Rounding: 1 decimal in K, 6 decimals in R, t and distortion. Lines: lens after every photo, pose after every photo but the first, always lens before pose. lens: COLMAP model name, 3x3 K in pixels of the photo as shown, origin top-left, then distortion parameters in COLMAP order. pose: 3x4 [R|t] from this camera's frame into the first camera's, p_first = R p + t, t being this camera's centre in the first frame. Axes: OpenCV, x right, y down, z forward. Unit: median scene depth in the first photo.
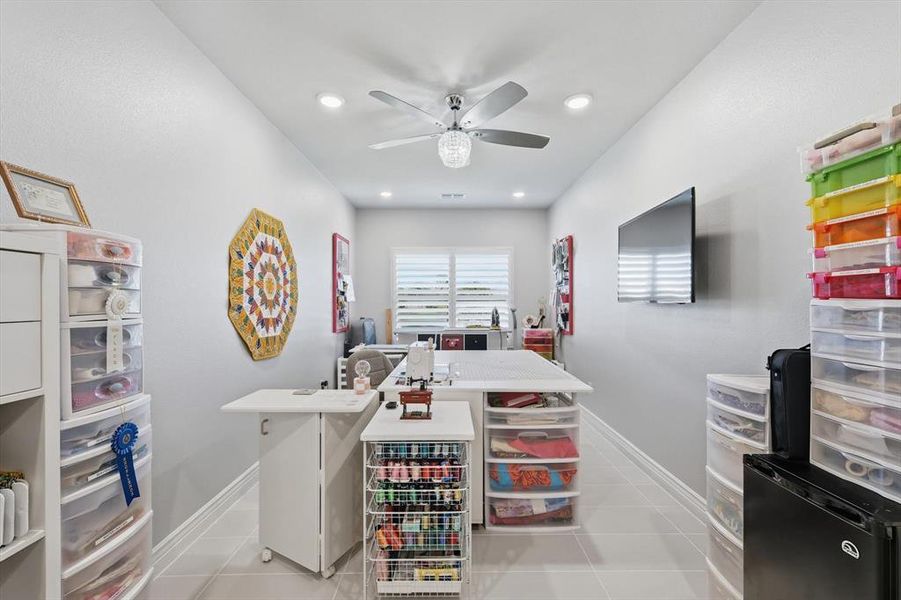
lens RADIAL K [[400.8, 0, 450.3], [0, 400.8, 303.7], [0, 0, 1]] dist [0.007795, -0.001355]
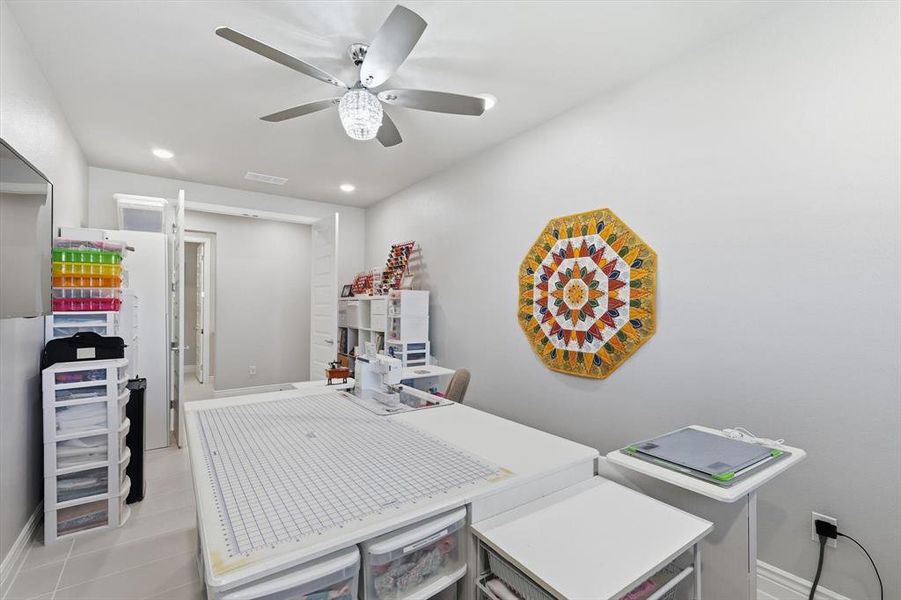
lens RADIAL K [[400.8, 0, 446.5], [0, 400.8, 302.6], [0, 0, 1]] dist [0.007795, -0.001355]
pose [[-0.818598, -0.008937, -0.574297, 0.315822], [-0.004780, 0.999950, -0.008747, -0.018085], [0.574347, -0.004416, -0.818600, 1.696883]]
